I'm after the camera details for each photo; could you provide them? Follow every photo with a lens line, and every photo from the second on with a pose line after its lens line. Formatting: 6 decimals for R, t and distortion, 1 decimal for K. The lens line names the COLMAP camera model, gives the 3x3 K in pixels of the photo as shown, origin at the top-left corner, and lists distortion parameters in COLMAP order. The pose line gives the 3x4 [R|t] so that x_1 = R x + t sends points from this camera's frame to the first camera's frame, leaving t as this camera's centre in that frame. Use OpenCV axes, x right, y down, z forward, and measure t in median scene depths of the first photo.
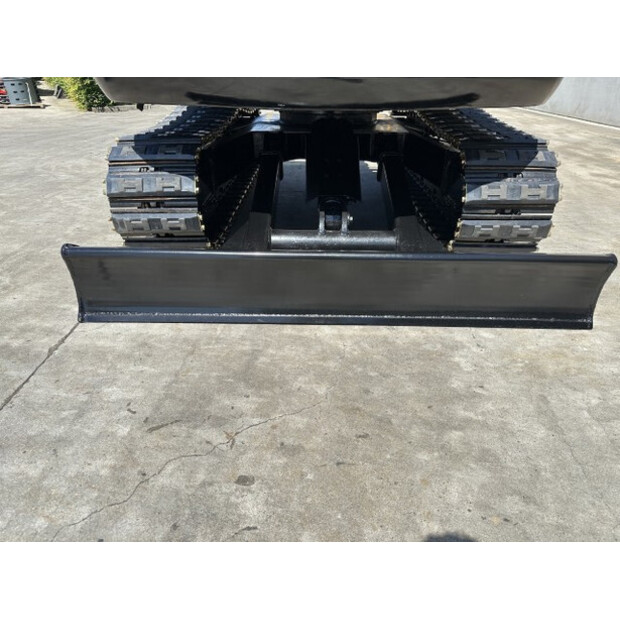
lens RADIAL K [[444.2, 0, 310.0], [0, 444.2, 310.0], [0, 0, 1]] dist [-0.033550, -0.002941]
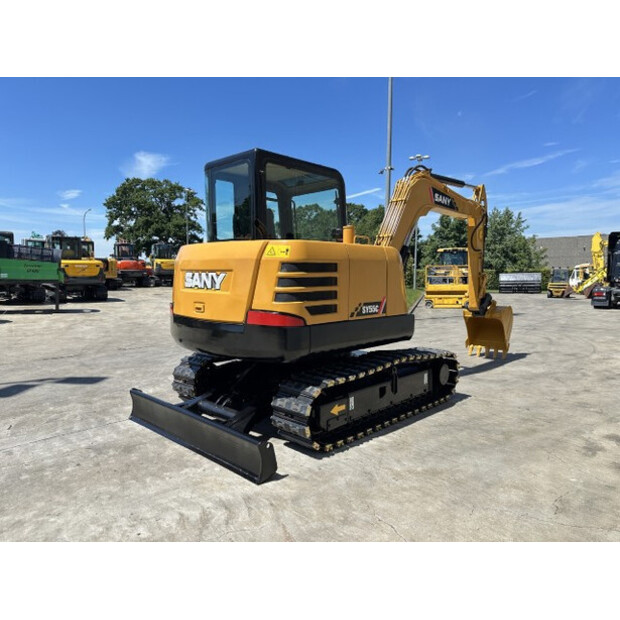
lens RADIAL K [[444.2, 0, 310.0], [0, 444.2, 310.0], [0, 0, 1]] dist [-0.033550, -0.002941]
pose [[0.739853, 0.057600, -0.670299, 2.000144], [-0.300590, 0.919653, -0.252753, -0.226025], [0.601884, 0.388485, 0.697722, -0.421150]]
